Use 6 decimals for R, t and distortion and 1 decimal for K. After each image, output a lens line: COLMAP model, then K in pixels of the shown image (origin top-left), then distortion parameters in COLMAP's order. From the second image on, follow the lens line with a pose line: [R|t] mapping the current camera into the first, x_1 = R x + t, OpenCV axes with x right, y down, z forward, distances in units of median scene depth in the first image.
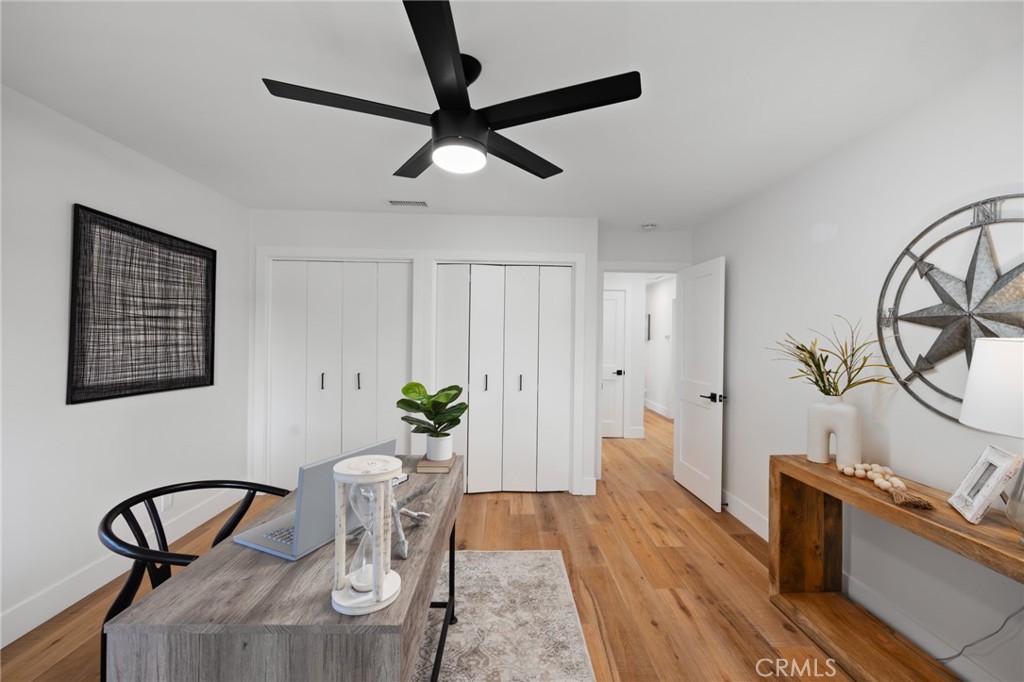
lens RADIAL K [[416.3, 0, 509.6], [0, 416.3, 340.6], [0, 0, 1]] dist [0.006276, -0.000025]
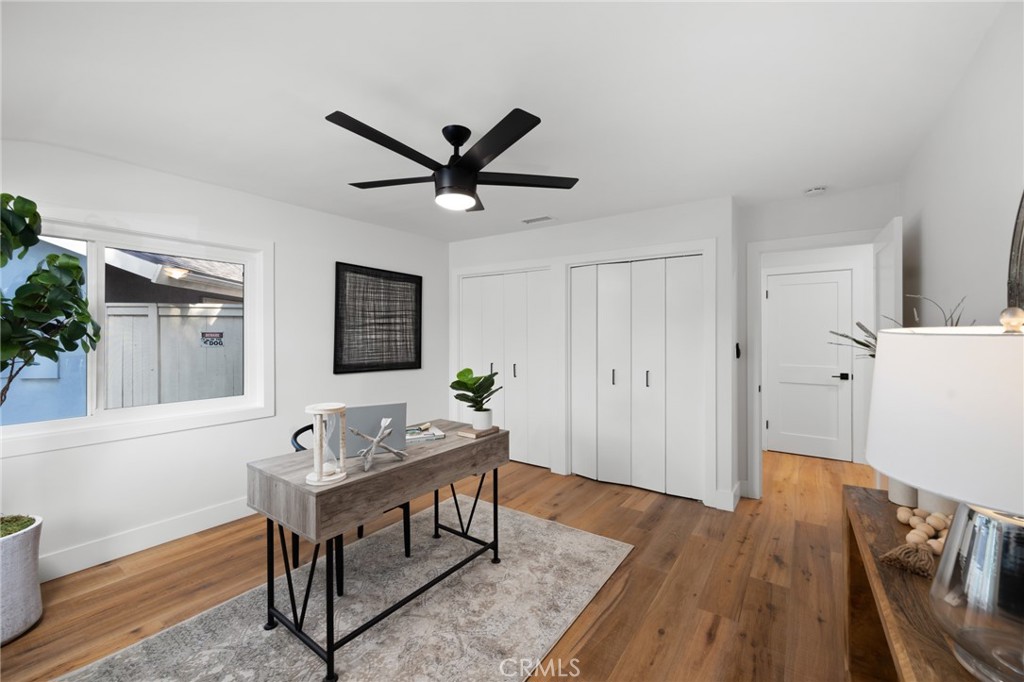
lens RADIAL K [[416.3, 0, 506.7], [0, 416.3, 336.4], [0, 0, 1]] dist [0.006276, -0.000025]
pose [[0.795736, -0.008023, -0.605590, 0.505140], [0.007190, 0.999967, -0.003801, 0.002411], [0.605601, -0.001329, 0.795767, 0.020722]]
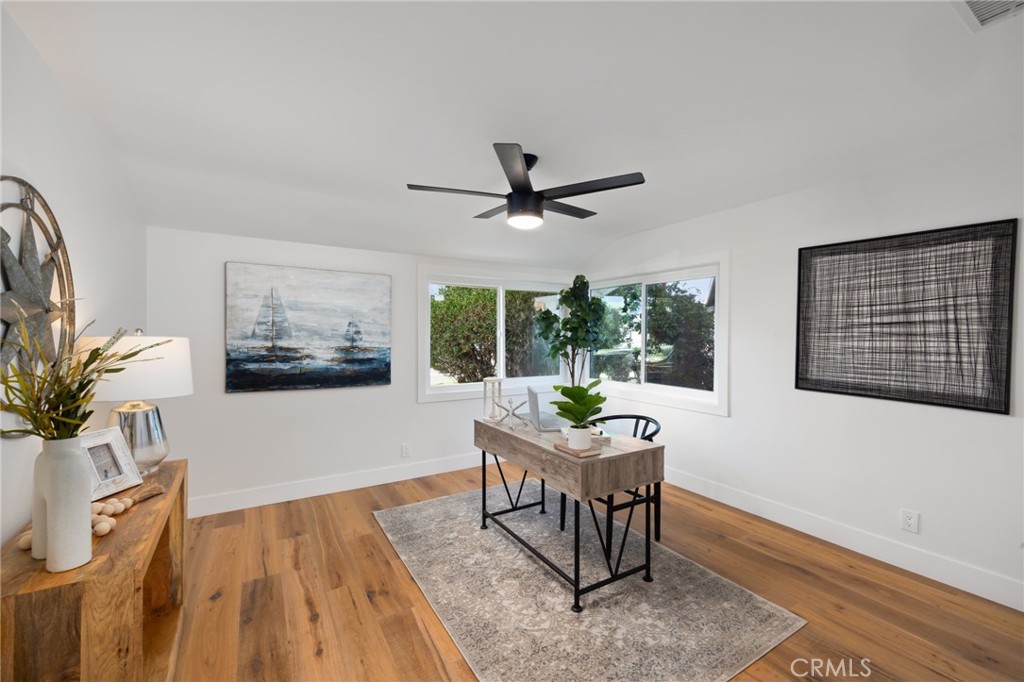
lens RADIAL K [[416.3, 0, 518.3], [0, 416.3, 337.5], [0, 0, 1]] dist [0.006276, -0.000025]
pose [[-0.856082, -0.009322, -0.516756, 0.420489], [-0.015219, 0.999858, 0.007176, -0.016794], [0.516616, 0.014008, -0.856103, 1.416829]]
